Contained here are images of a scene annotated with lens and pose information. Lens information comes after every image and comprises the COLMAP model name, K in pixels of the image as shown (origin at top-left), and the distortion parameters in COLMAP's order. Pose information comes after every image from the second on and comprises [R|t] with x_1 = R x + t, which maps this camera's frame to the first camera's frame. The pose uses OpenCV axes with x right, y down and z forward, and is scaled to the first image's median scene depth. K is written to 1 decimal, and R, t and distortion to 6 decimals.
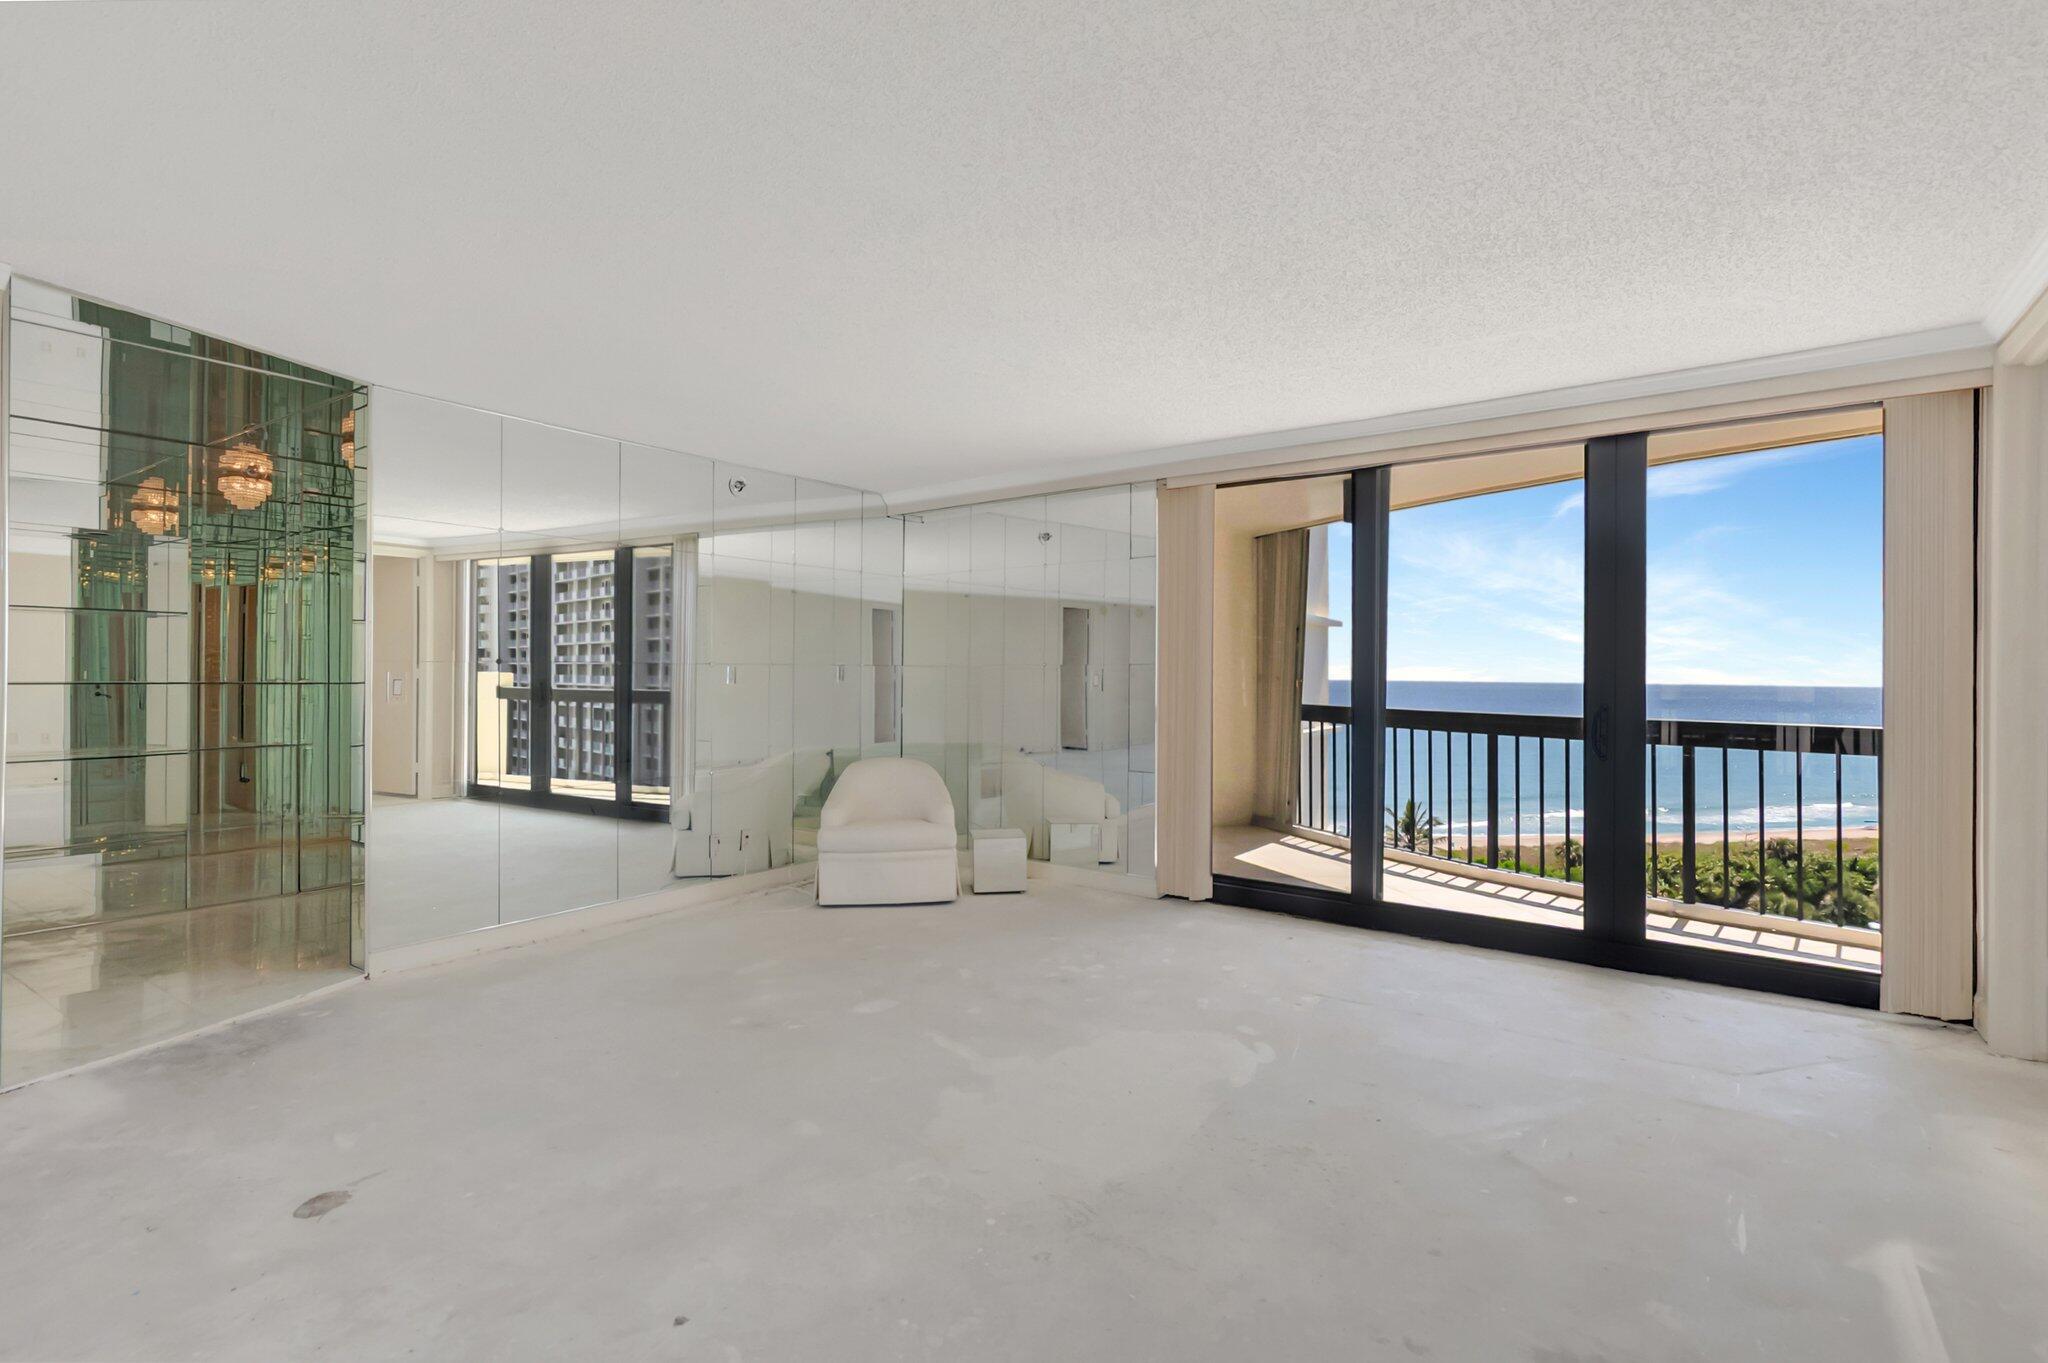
lens RADIAL K [[1022.3, 0, 1013.9], [0, 1022.3, 679.9], [0, 0, 1]] dist [-0.003969, 0.000082]
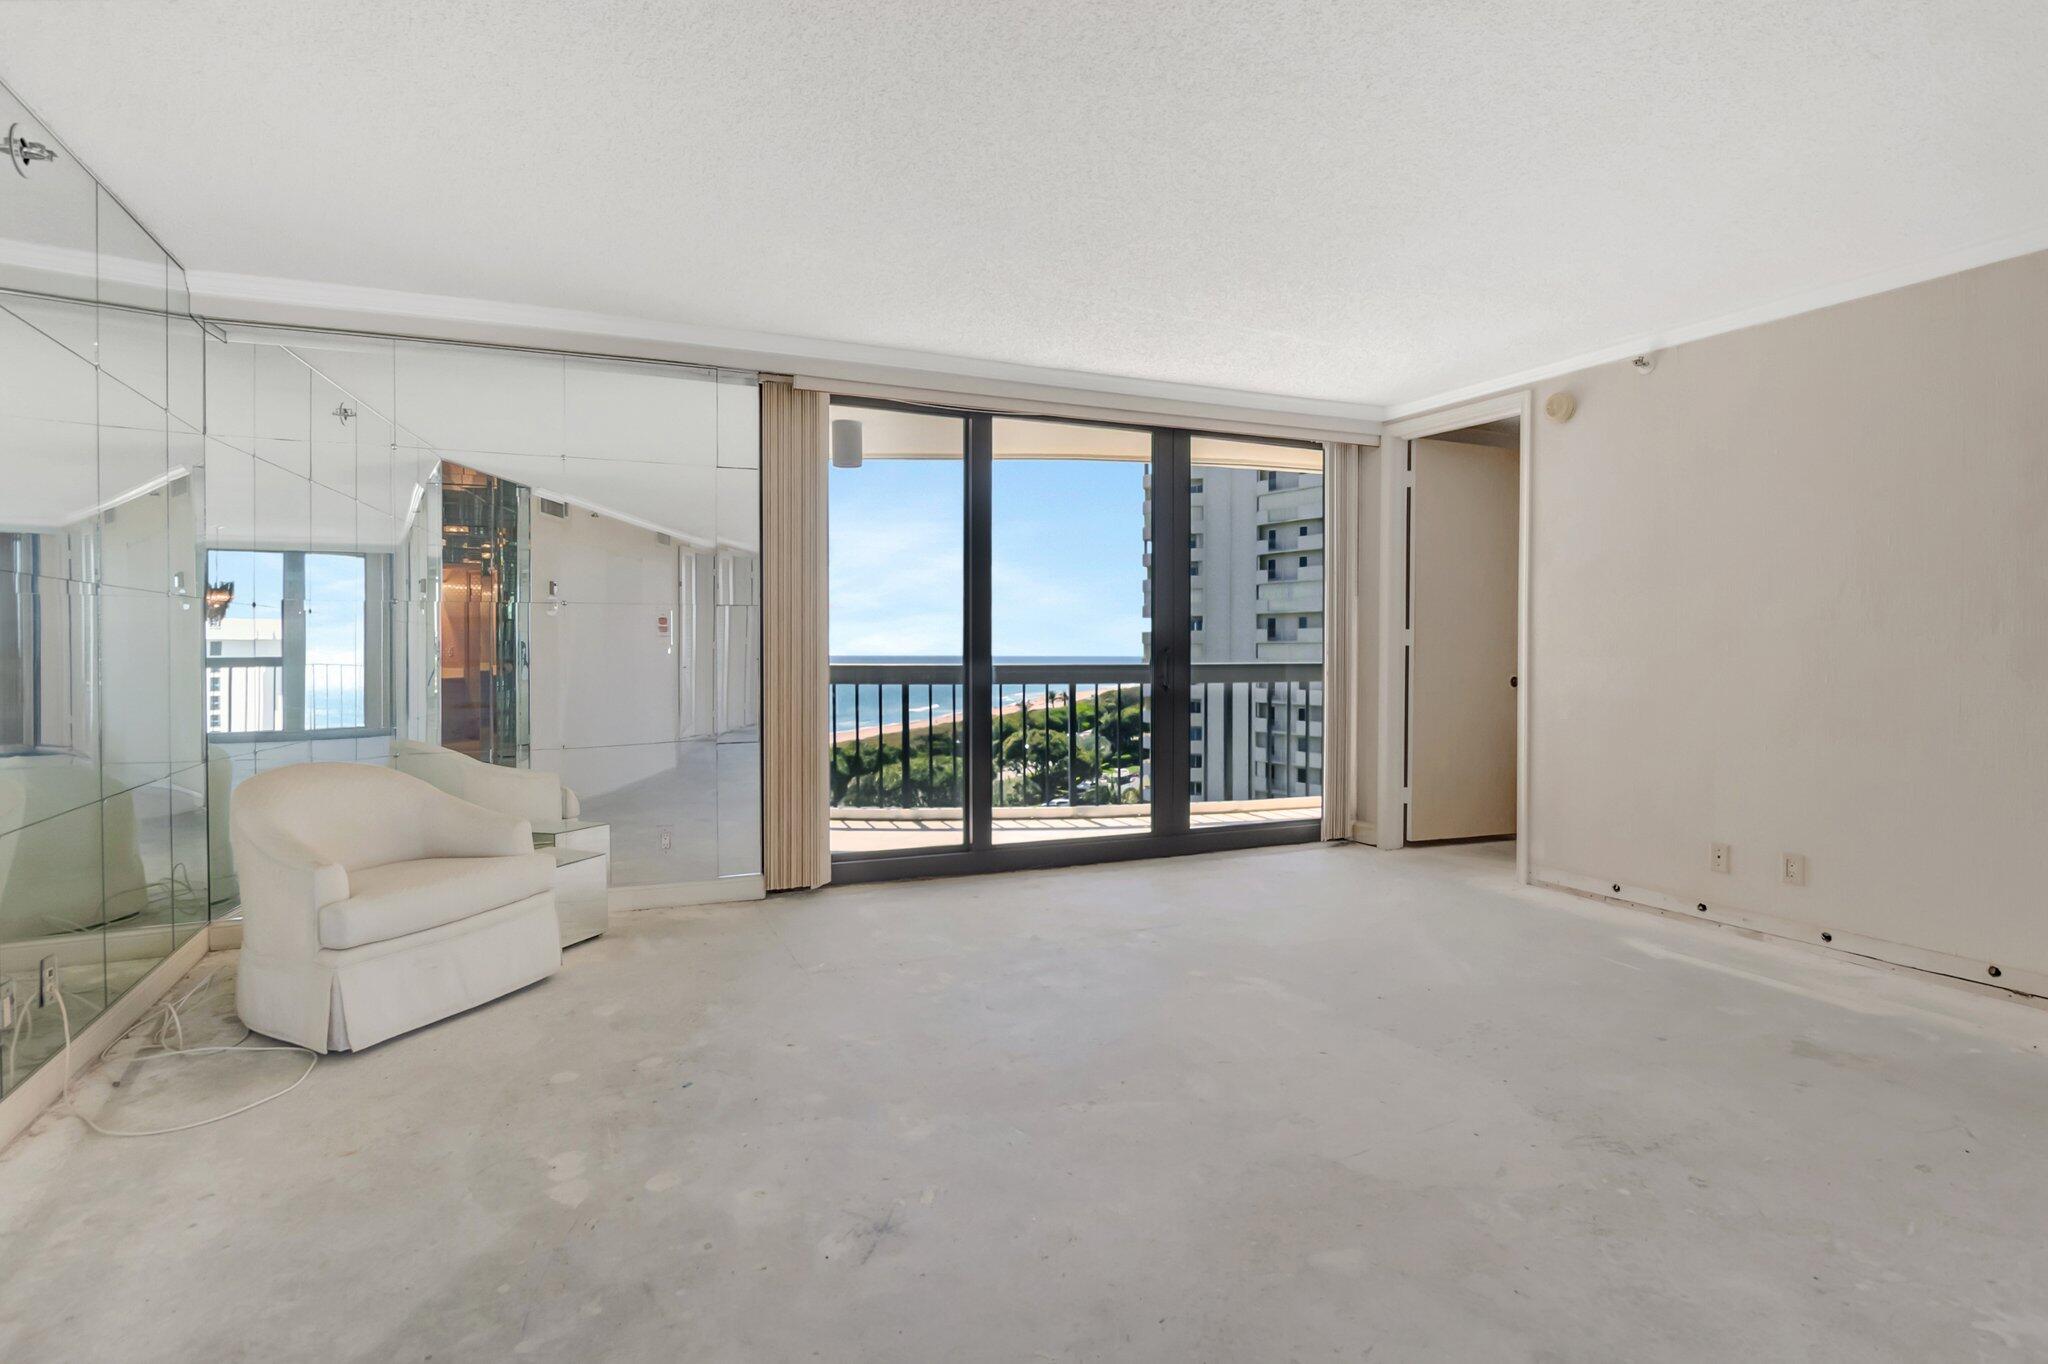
lens RADIAL K [[977.4, 0, 1081.6], [0, 977.4, 688.5], [0, 0, 1]] dist [-0.005433, -0.000141]
pose [[0.474889, -0.043957, 0.878947, -0.493815], [0.005989, 0.998890, 0.046719, 0.016053], [-0.880025, -0.016923, 0.474625, 0.499211]]
